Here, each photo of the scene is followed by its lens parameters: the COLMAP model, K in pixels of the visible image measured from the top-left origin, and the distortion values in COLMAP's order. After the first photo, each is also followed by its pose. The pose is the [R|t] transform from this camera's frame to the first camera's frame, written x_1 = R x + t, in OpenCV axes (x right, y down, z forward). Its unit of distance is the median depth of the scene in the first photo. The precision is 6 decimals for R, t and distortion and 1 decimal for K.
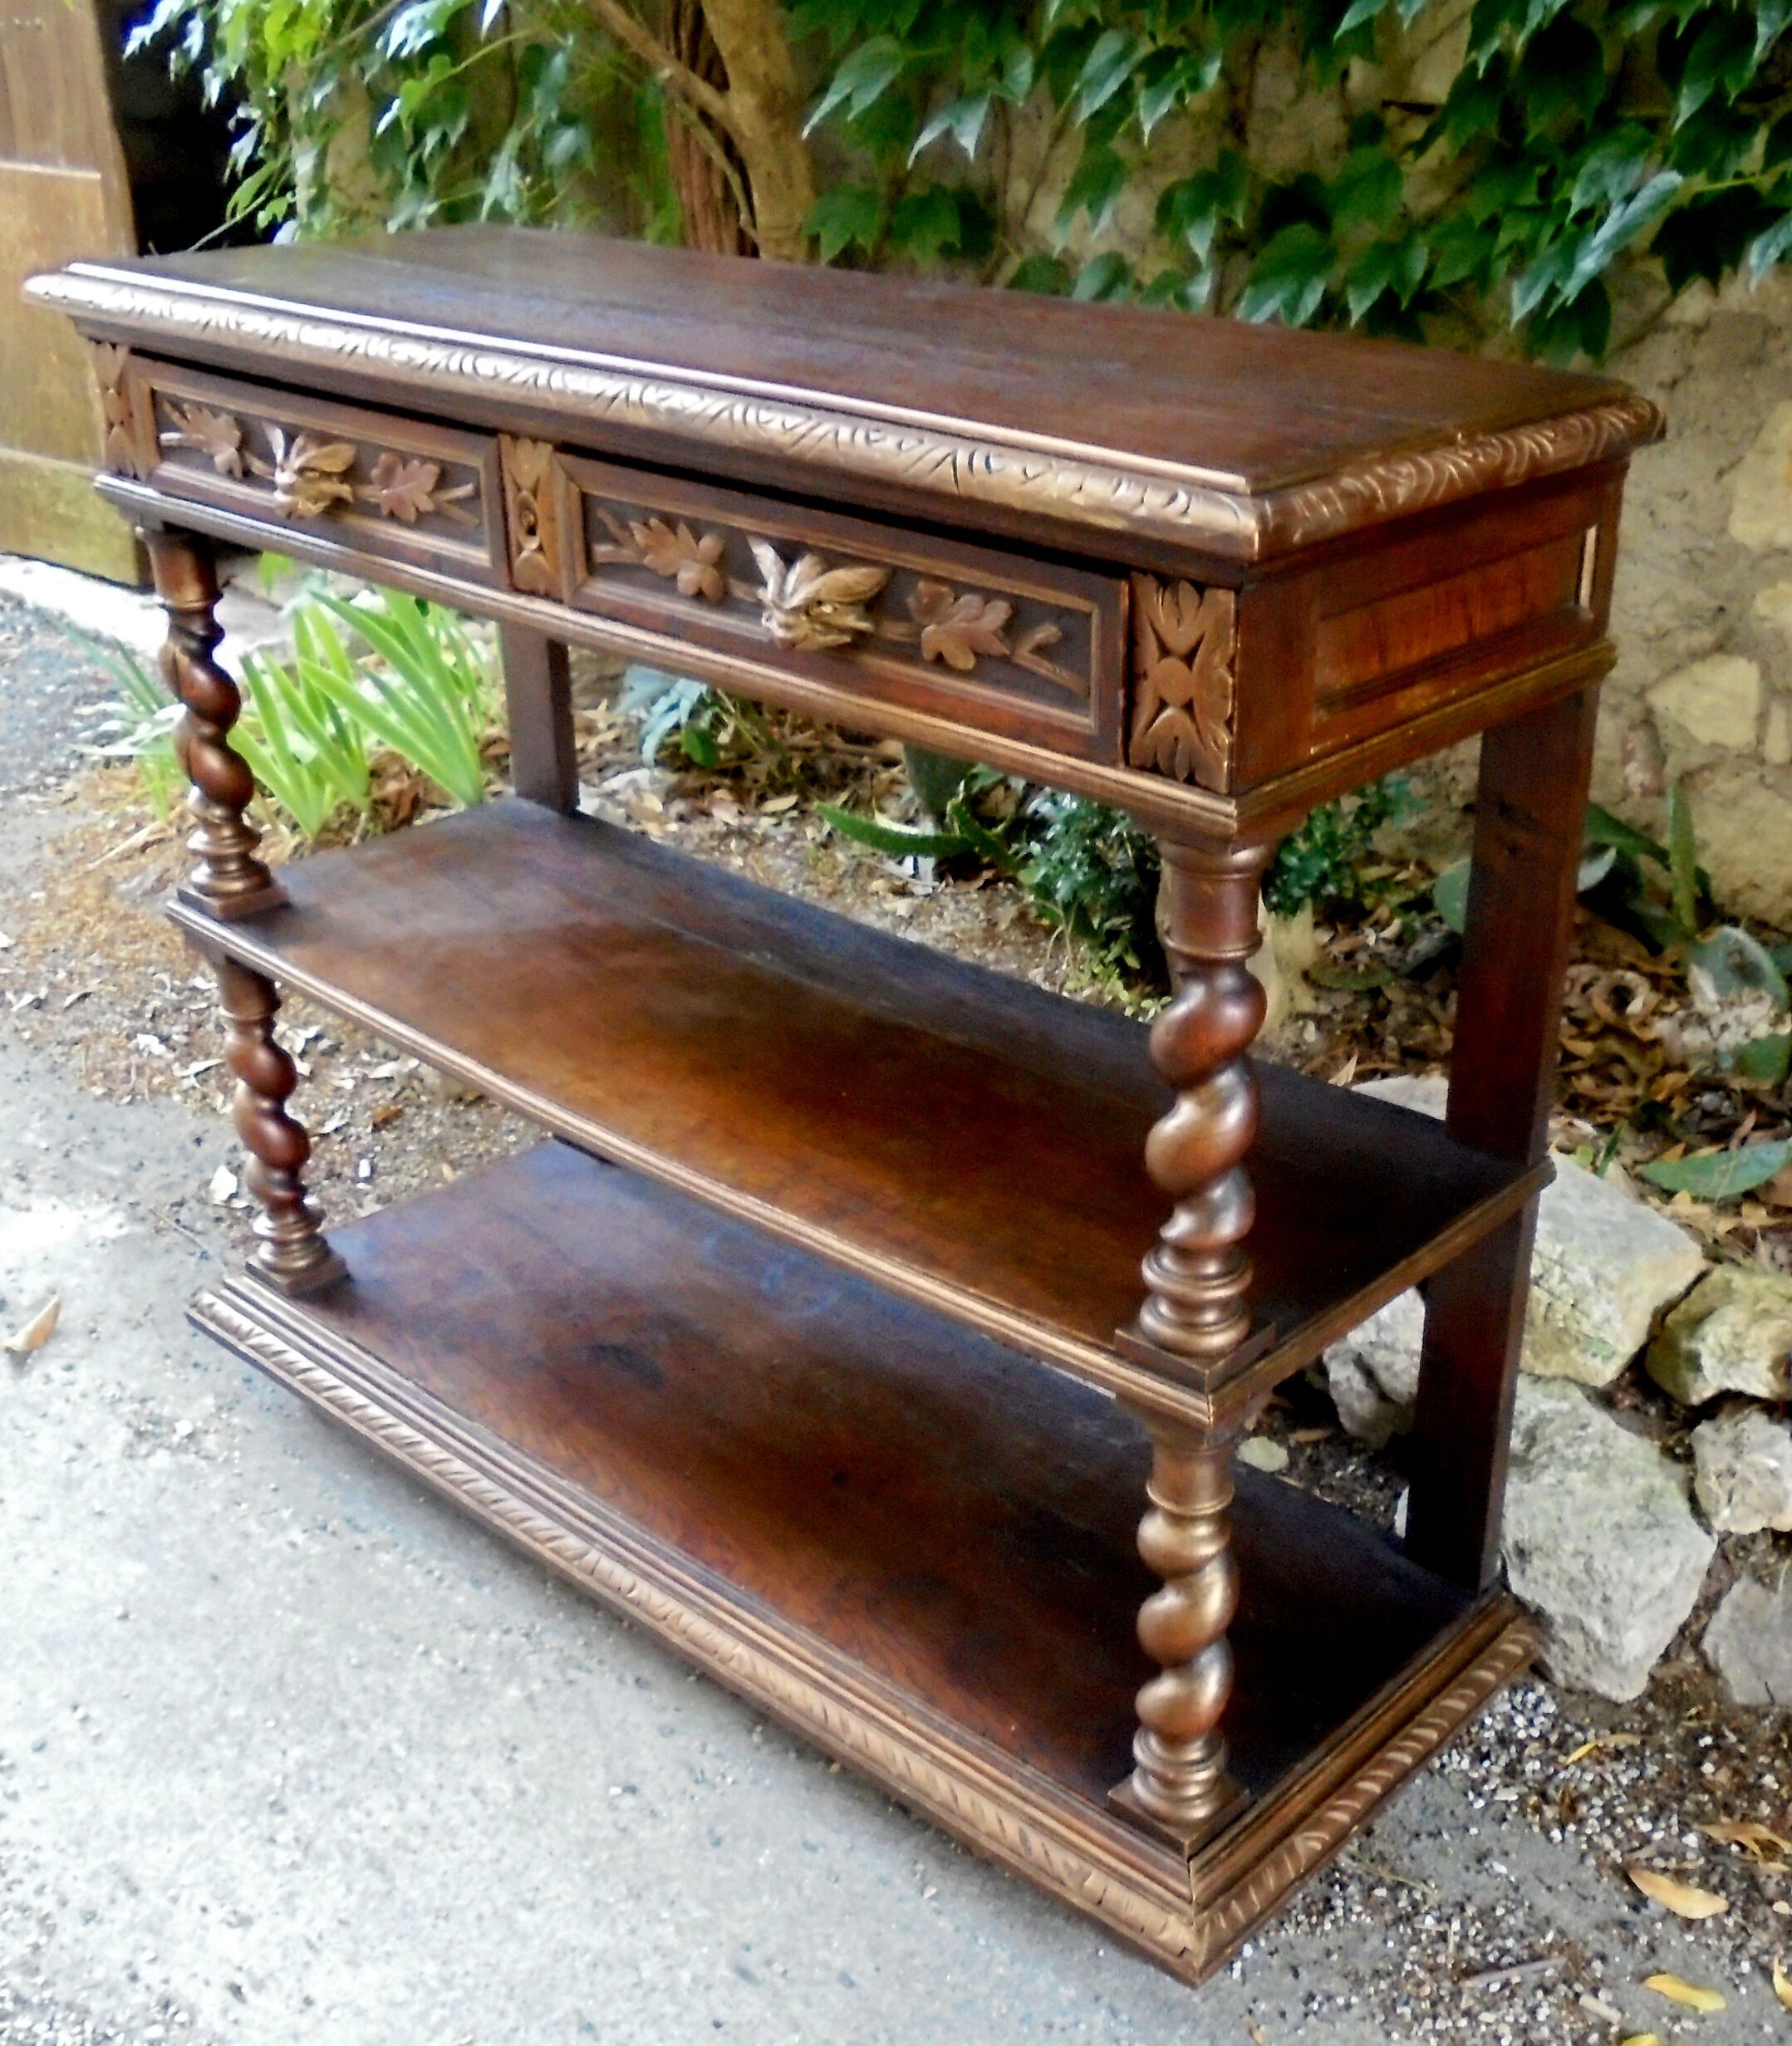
lens RADIAL K [[2300.4, 0, 1104.3], [0, 2300.4, 1138.6], [0, 0, 1]] dist [-0.104150, 0.000000]
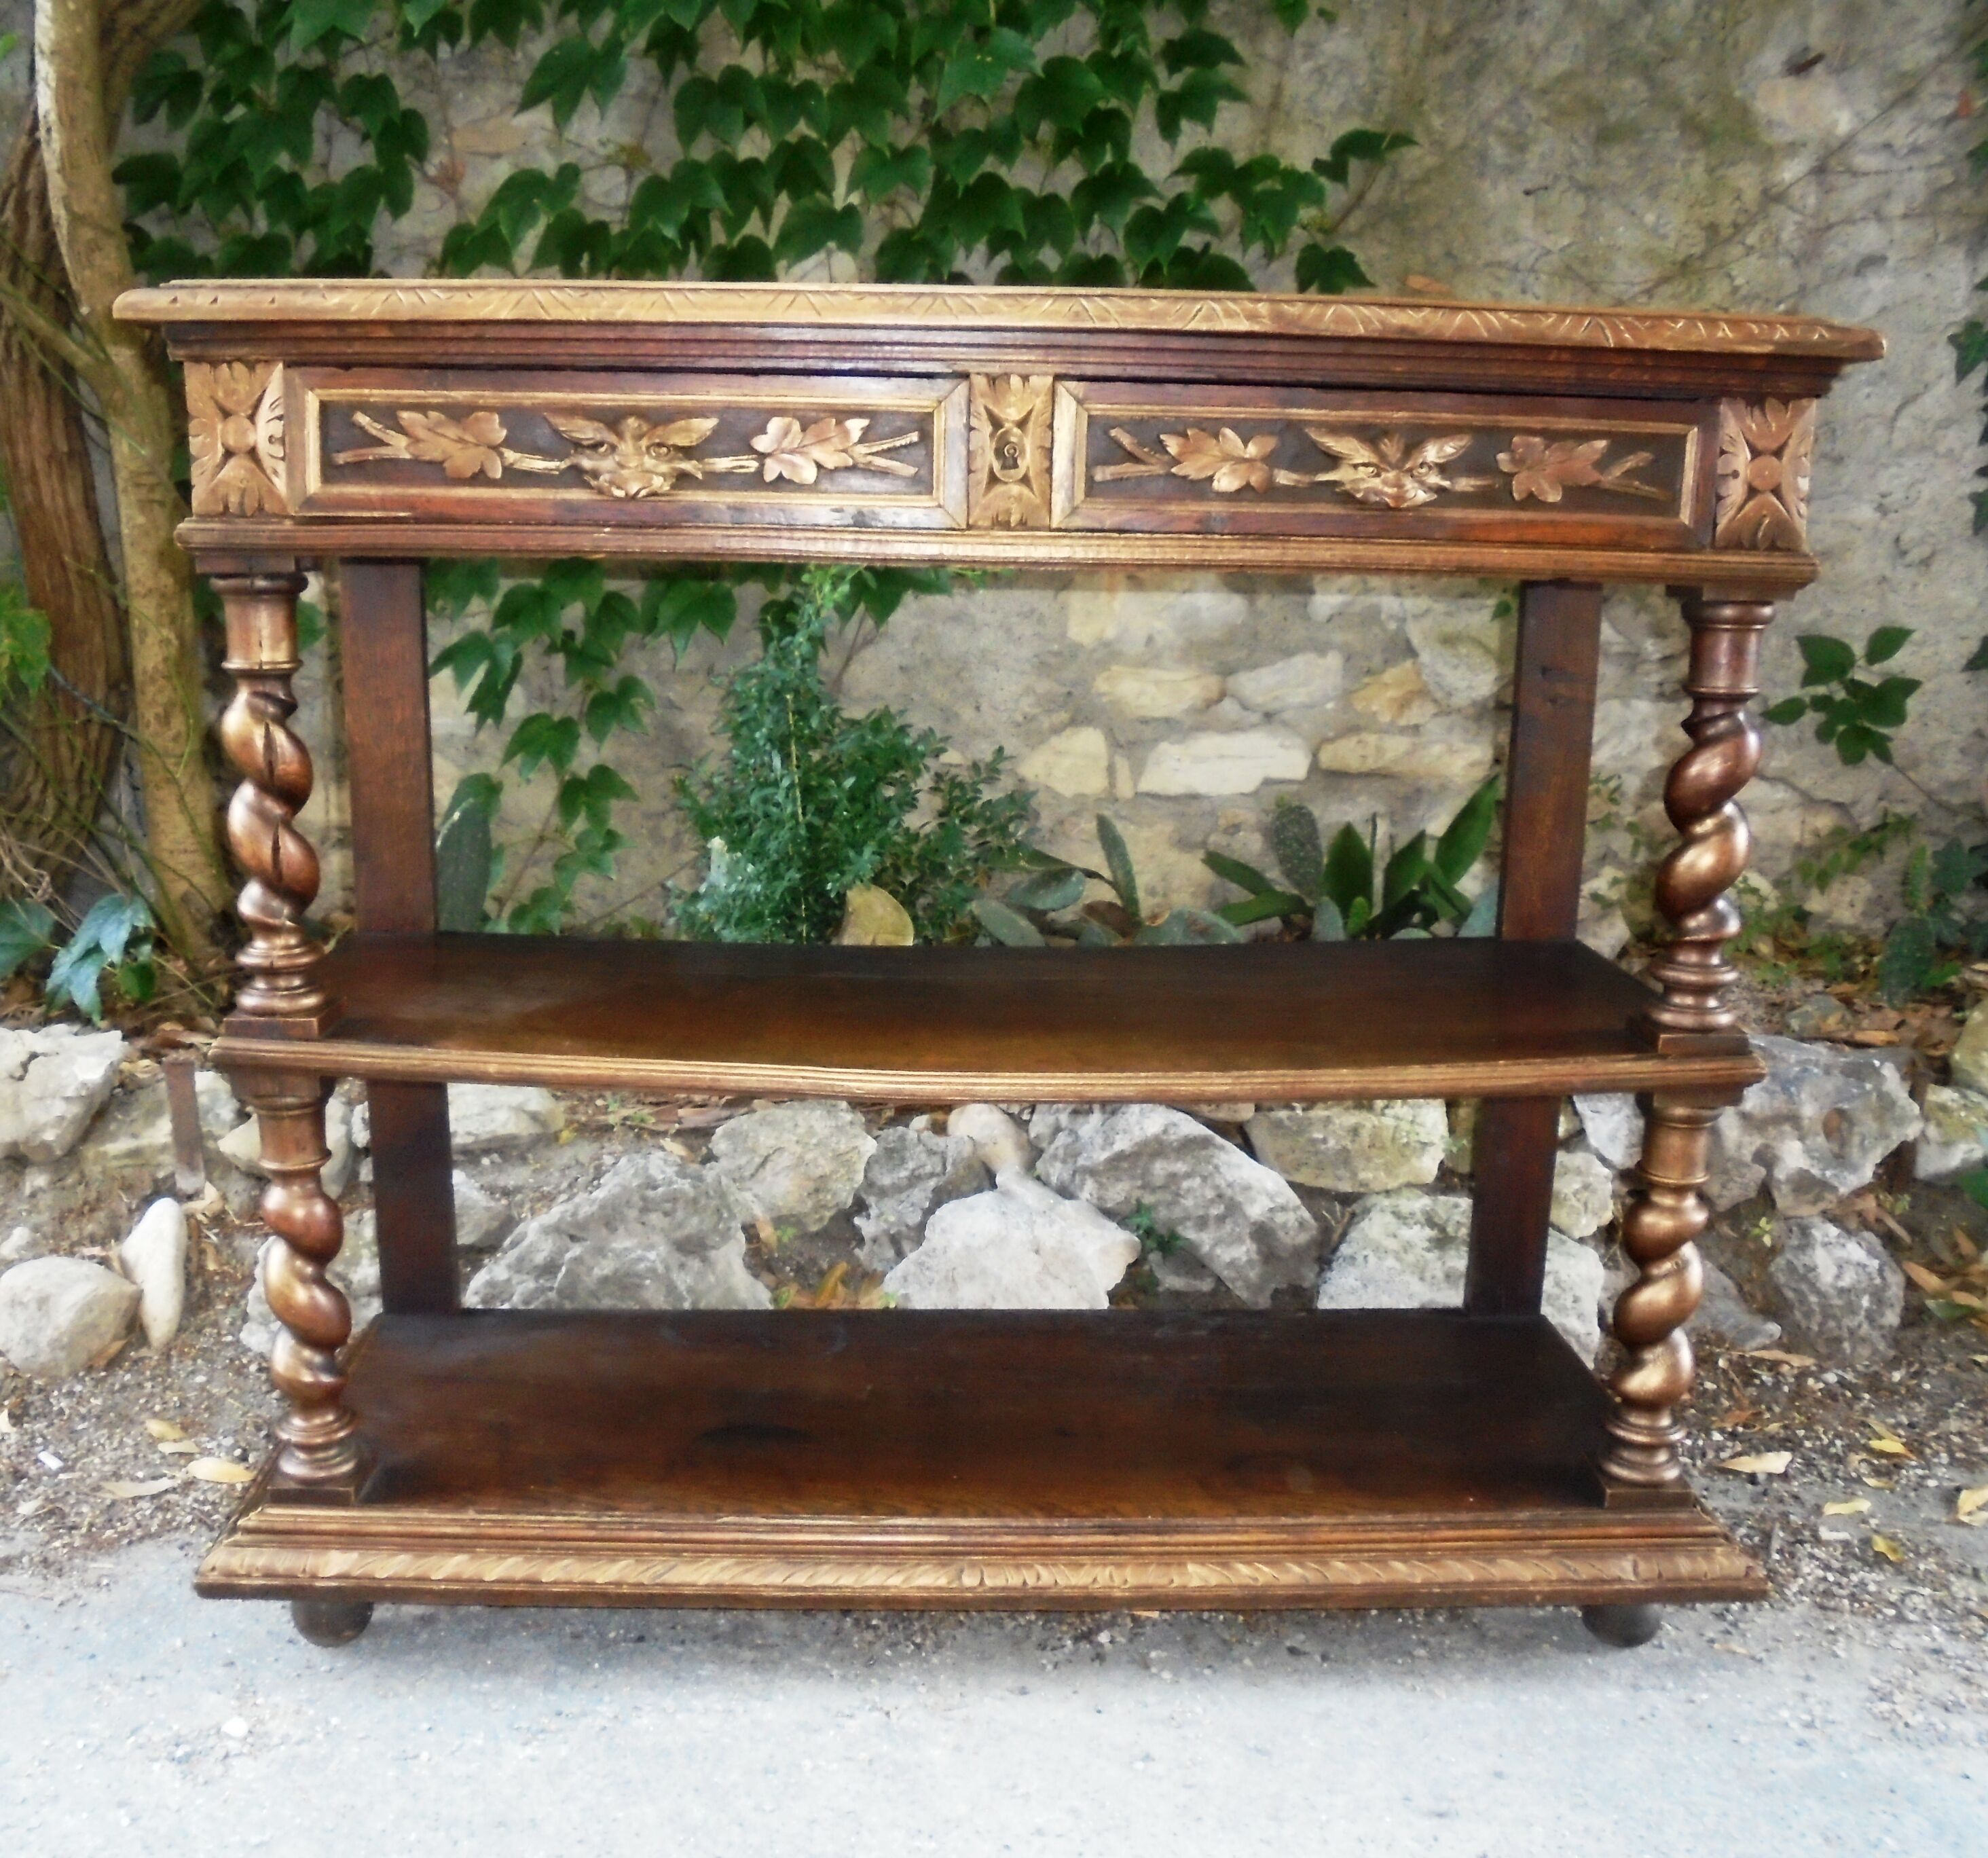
lens RADIAL K [[1869.9, 0, 930.1], [0, 1869.9, 921.1], [0, 0, 1]] dist [-0.079332, 0.000000]
pose [[0.750335, -0.148794, 0.644094, -0.688943], [0.310680, 0.939403, -0.144911, 0.035822], [-0.583502, 0.308839, 0.751095, 0.346647]]
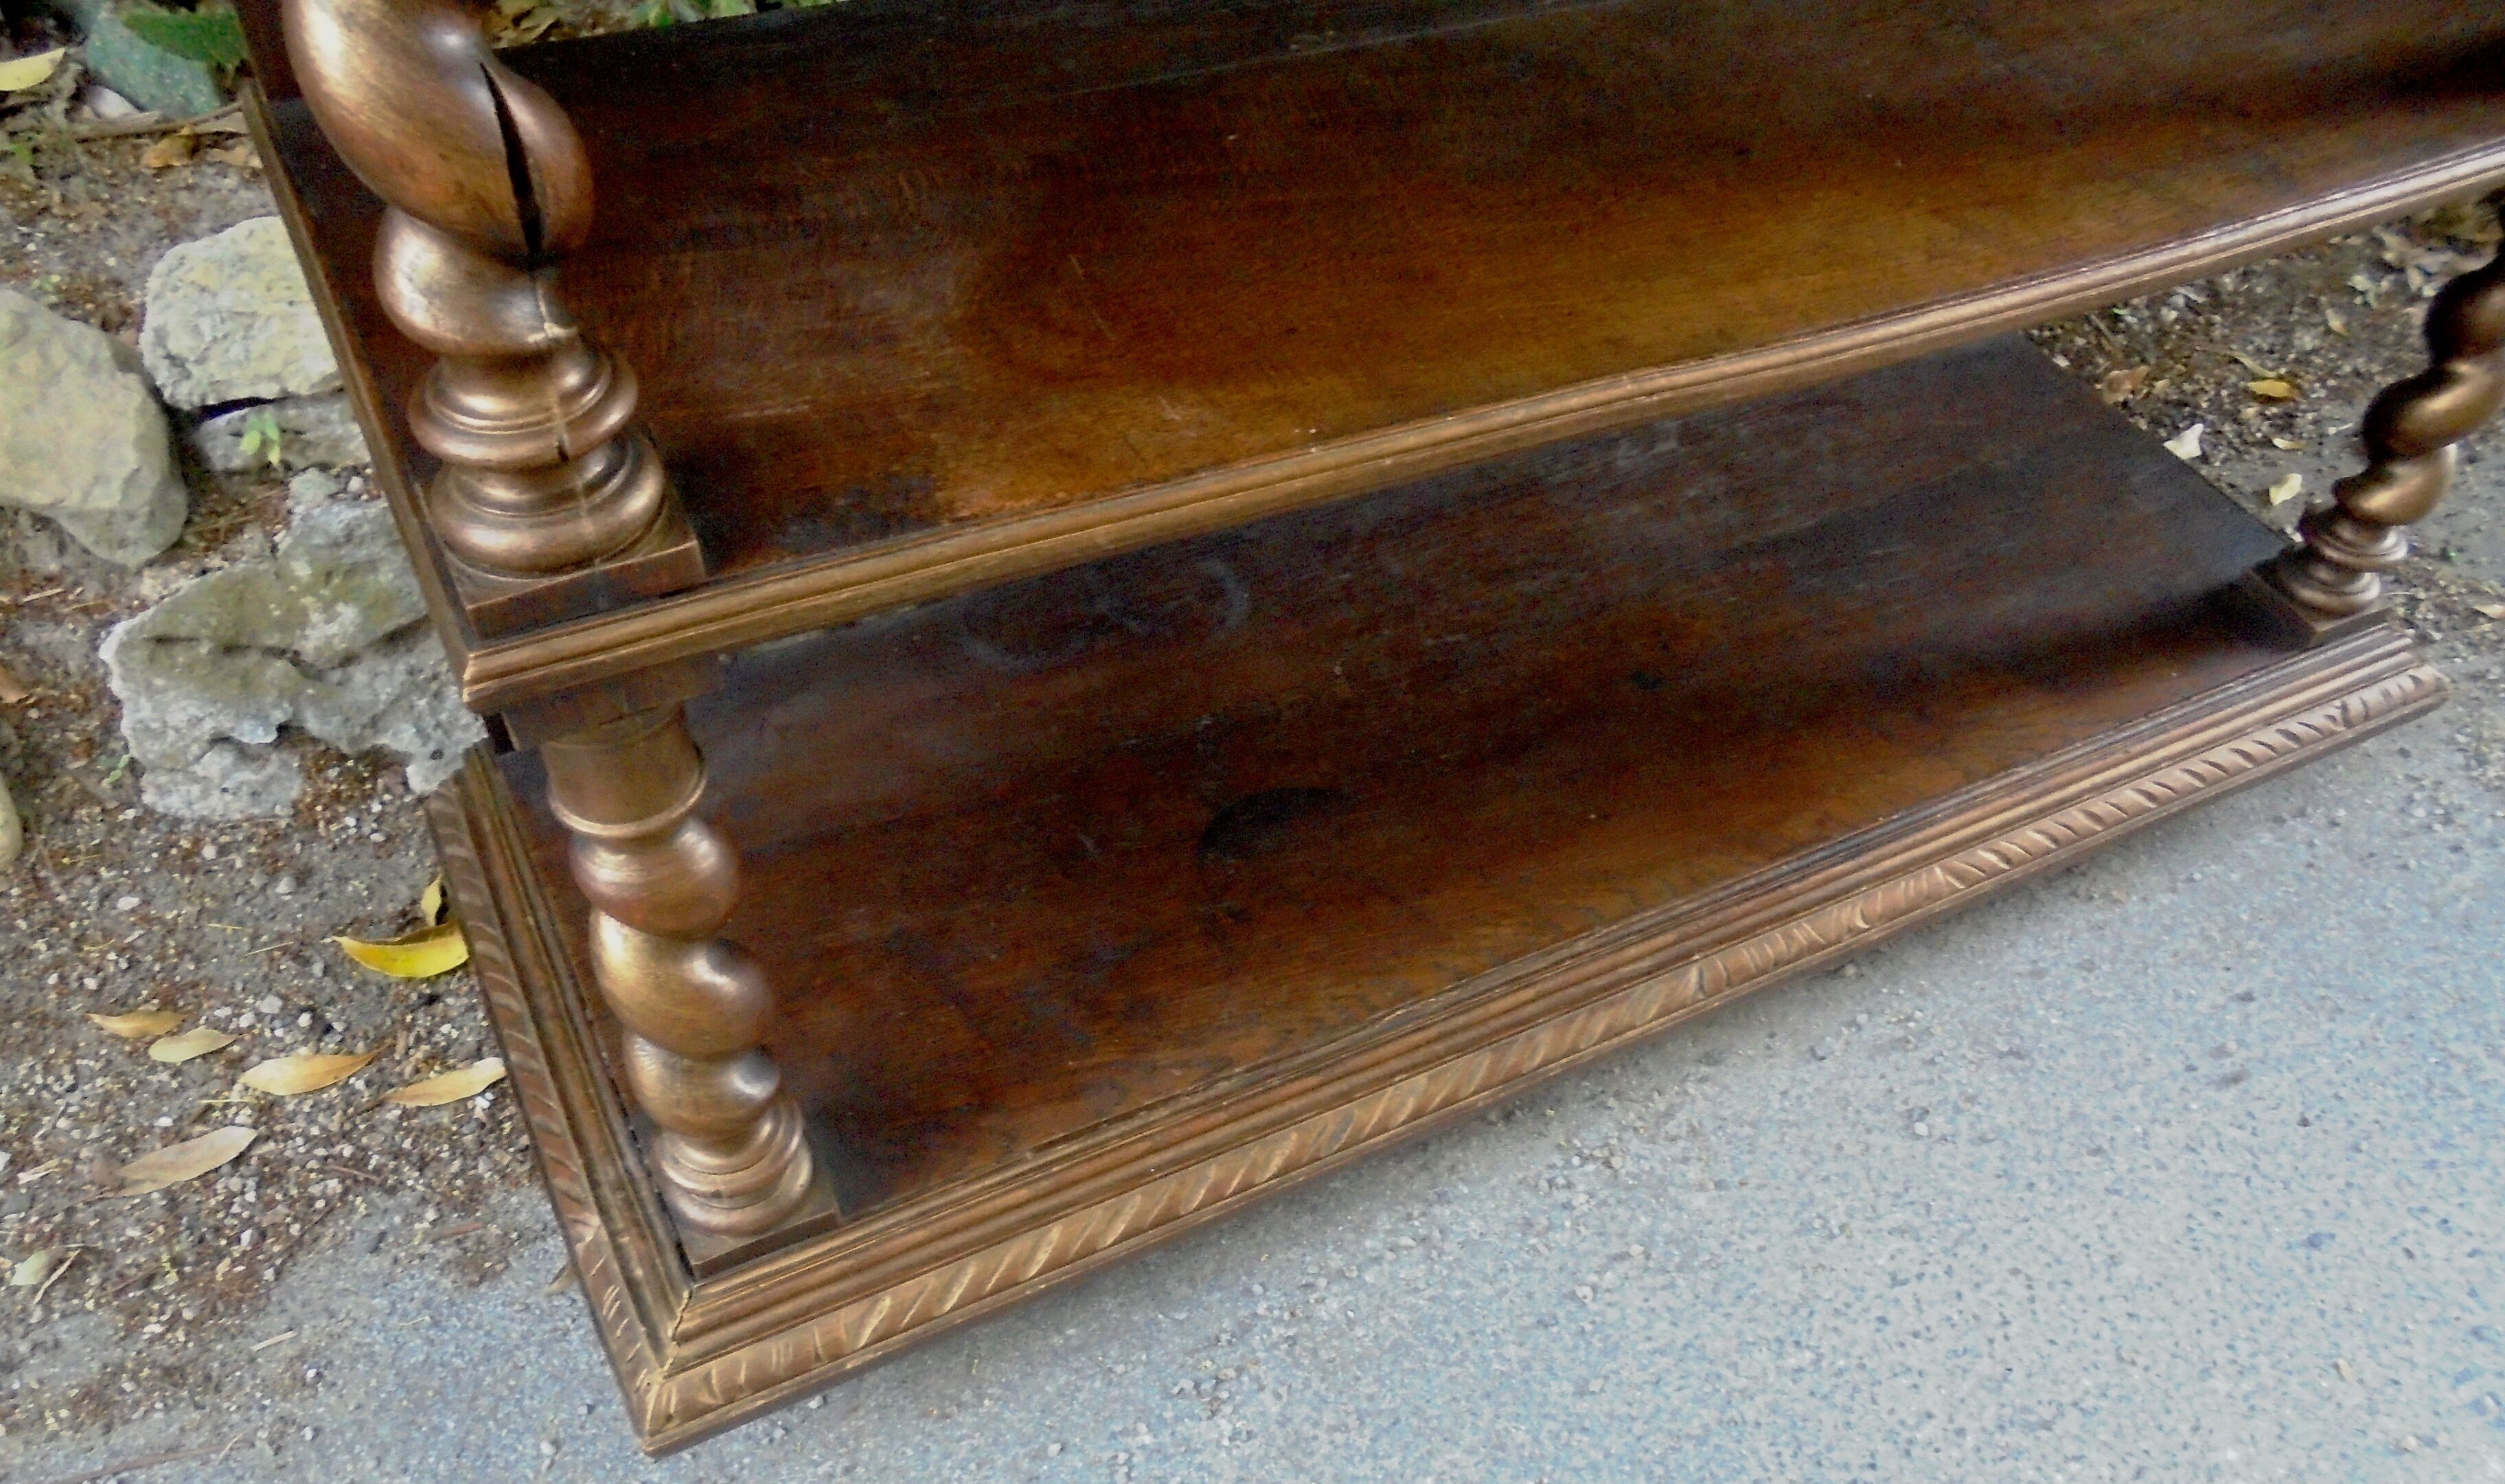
lens RADIAL K [[1877.0, 0, 1234.0], [0, 1877.0, 913.4], [0, 0, 1]] dist [-0.076690, 0.051588]
pose [[0.379809, -0.705888, 0.597886, -0.594122], [0.393997, 0.708203, 0.585845, -0.205750], [-0.836966, 0.013056, 0.547100, 0.810357]]
